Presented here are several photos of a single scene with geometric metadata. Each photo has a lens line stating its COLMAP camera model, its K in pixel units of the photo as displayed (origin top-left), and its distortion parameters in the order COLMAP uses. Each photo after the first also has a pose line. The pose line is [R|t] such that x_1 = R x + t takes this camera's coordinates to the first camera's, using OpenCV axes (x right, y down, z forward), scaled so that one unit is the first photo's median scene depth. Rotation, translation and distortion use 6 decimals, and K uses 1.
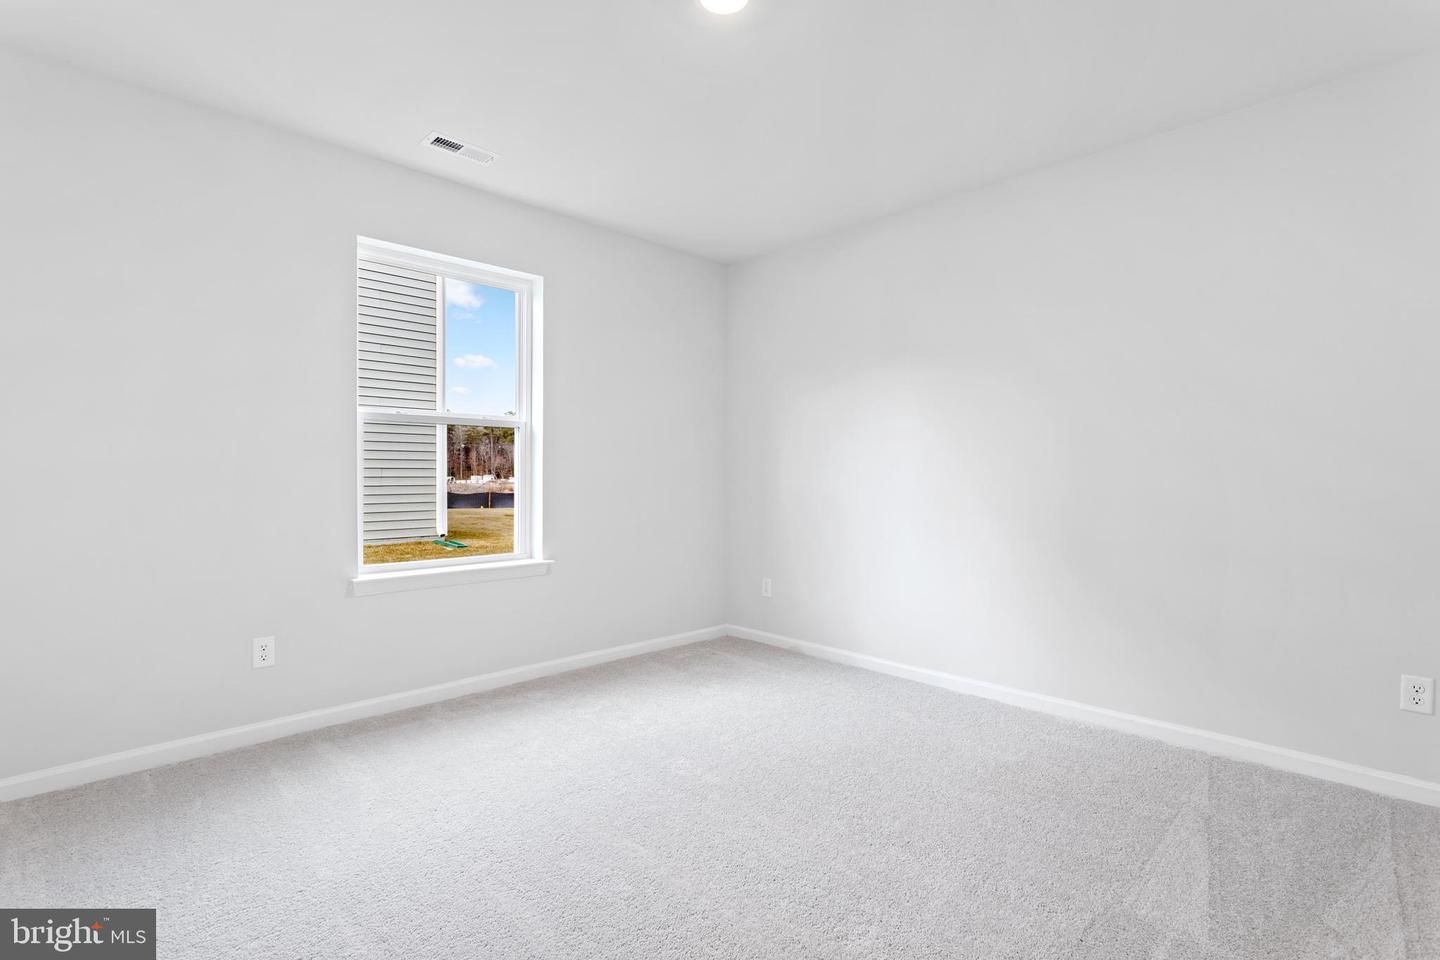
lens RADIAL K [[685.1, 0, 711.4], [0, 685.1, 474.1], [0, 0, 1]] dist [-0.000046, -0.000061]
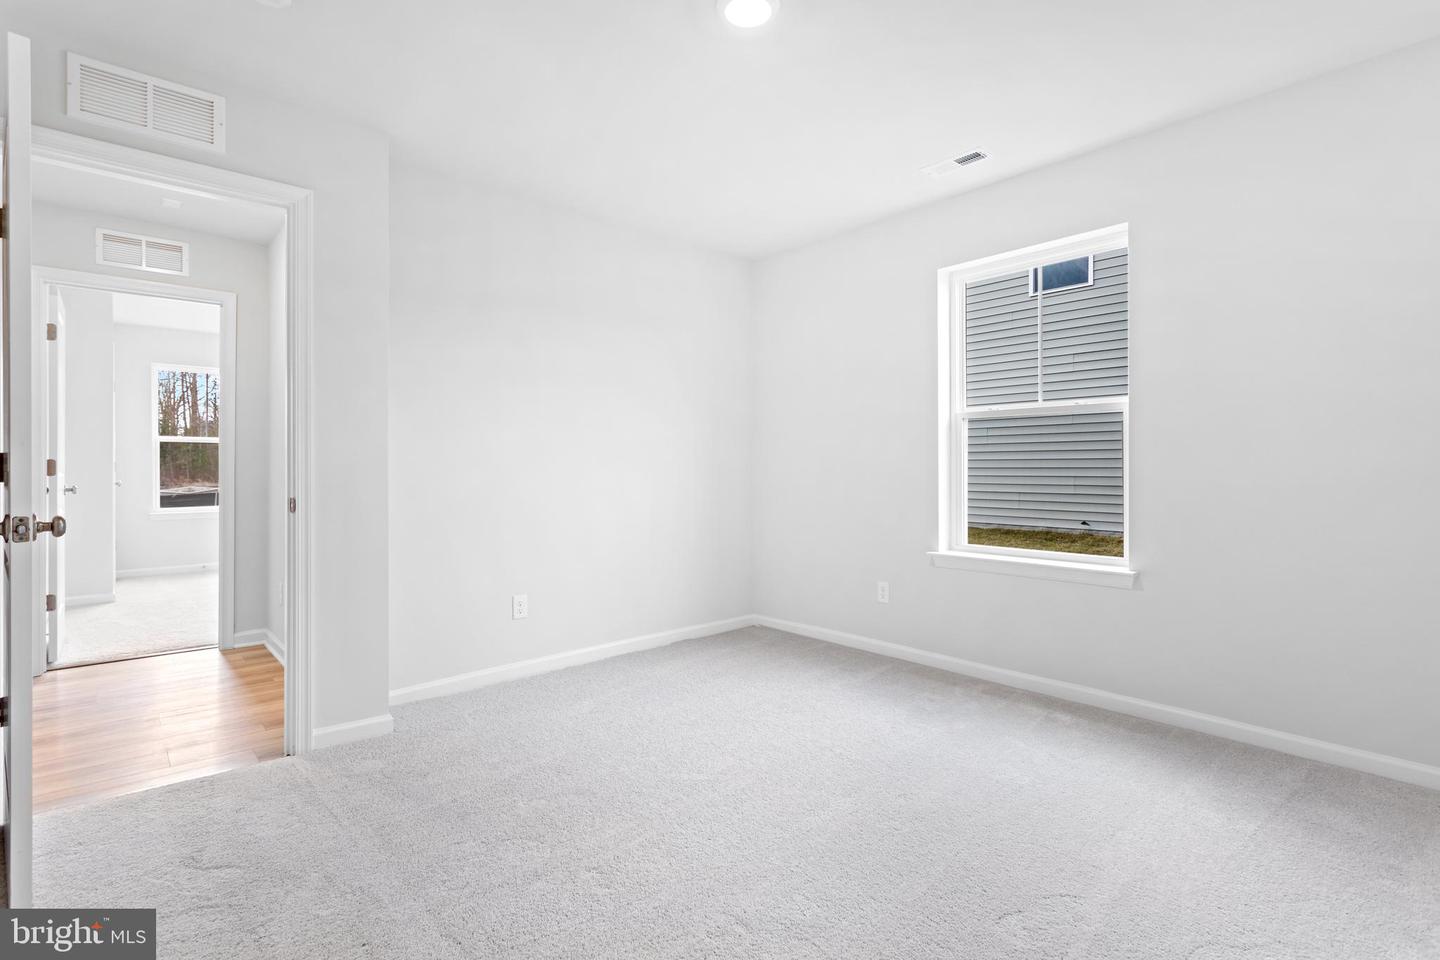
lens RADIAL K [[676.9, 0, 720.4], [0, 676.9, 465.0], [0, 0, 1]] dist [-0.000365, 0.000363]
pose [[-0.018292, 0.000380, -0.999833, 0.662831], [0.001293, 0.999999, 0.000357, -0.002729], [0.999832, -0.001287, -0.018292, 0.613290]]
